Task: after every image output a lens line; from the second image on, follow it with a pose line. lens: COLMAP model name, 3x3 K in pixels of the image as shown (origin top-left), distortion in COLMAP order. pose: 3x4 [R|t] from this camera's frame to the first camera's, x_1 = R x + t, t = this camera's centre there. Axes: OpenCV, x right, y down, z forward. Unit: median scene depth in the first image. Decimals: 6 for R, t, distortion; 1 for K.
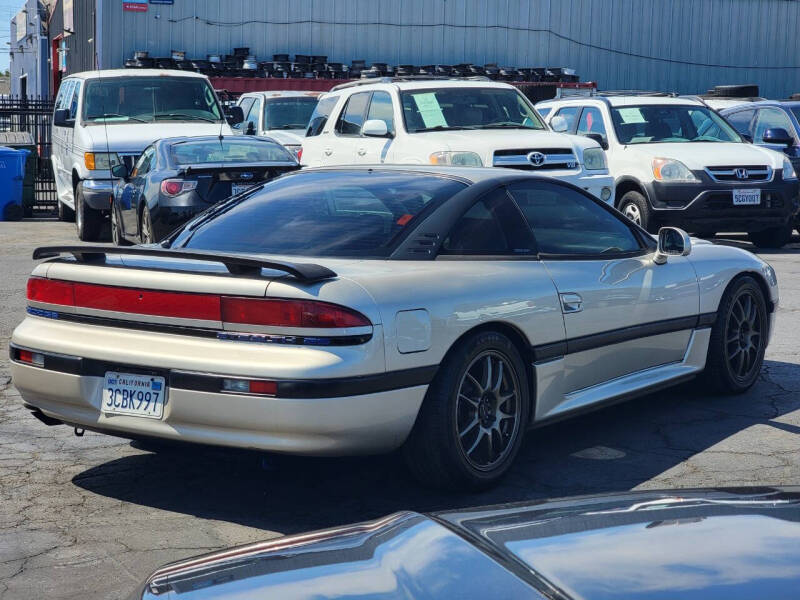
lens RADIAL K [[1599.7, 0, 393.7], [0, 1599.7, 303.5], [0, 0, 1]] dist [0.050641, 0.000000]
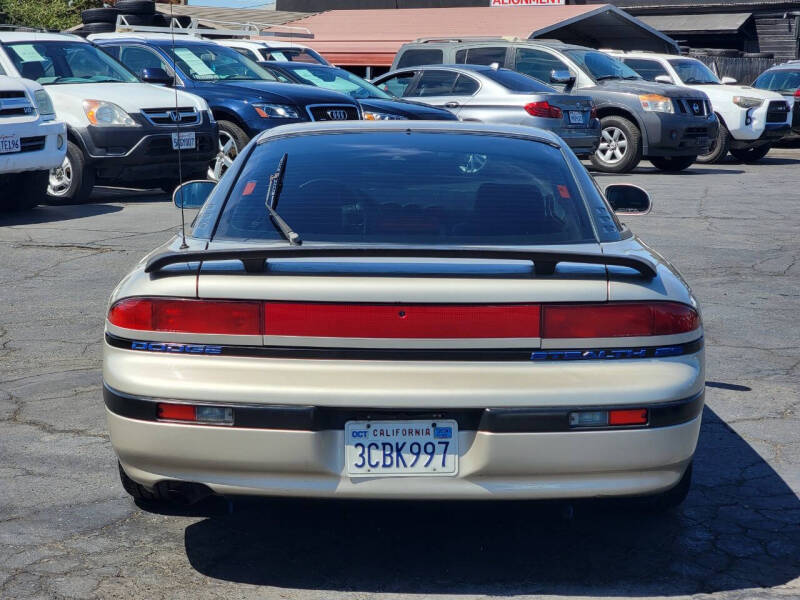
lens RADIAL K [[1599.7, 0, 400.5], [0, 1599.7, 297.5], [0, 0, 1]] dist [0.050641, 0.000000]
pose [[0.826026, -0.082320, 0.557589, -0.220989], [0.061259, 0.996529, 0.056373, -0.020904], [-0.560294, -0.012408, 0.828201, 0.151987]]
